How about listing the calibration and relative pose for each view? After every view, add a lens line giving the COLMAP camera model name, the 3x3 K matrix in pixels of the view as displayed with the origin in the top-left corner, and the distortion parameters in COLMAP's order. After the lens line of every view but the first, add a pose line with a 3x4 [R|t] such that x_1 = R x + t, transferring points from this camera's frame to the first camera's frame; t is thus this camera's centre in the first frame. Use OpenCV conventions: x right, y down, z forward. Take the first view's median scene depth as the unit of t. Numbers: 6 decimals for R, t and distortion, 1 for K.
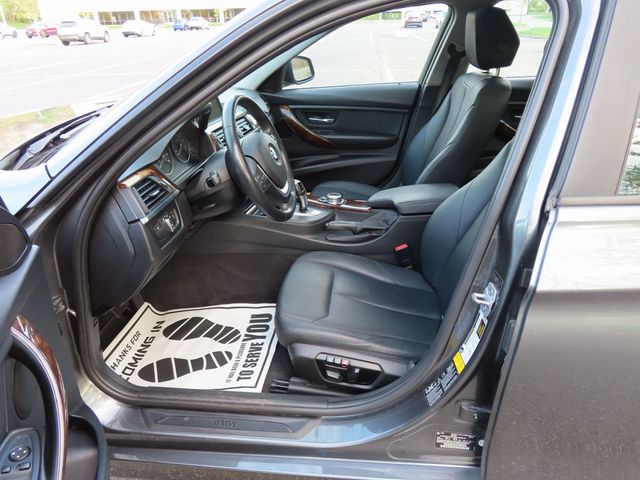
lens RADIAL K [[458.0, 0, 319.1], [0, 458.0, 242.8], [0, 0, 1]] dist [-0.011994, 0.005777]
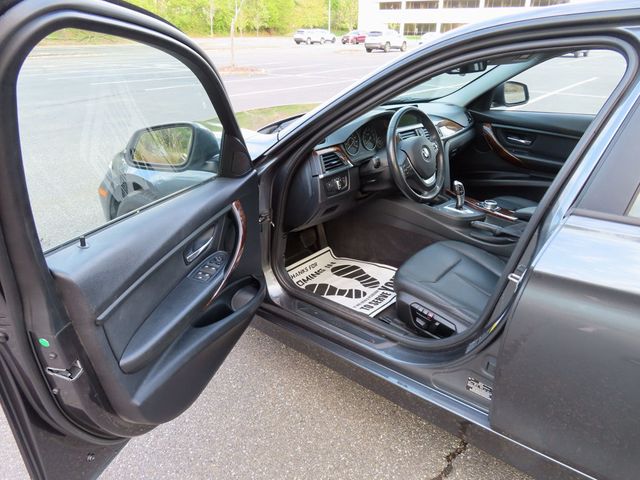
lens RADIAL K [[458.0, 0, 319.1], [0, 458.0, 242.8], [0, 0, 1]] dist [-0.011994, 0.005777]
pose [[0.837720, 0.253428, -0.483735, 0.295702], [-0.264271, 0.963302, 0.047015, 0.066754], [0.477897, 0.088452, 0.873951, -0.255699]]
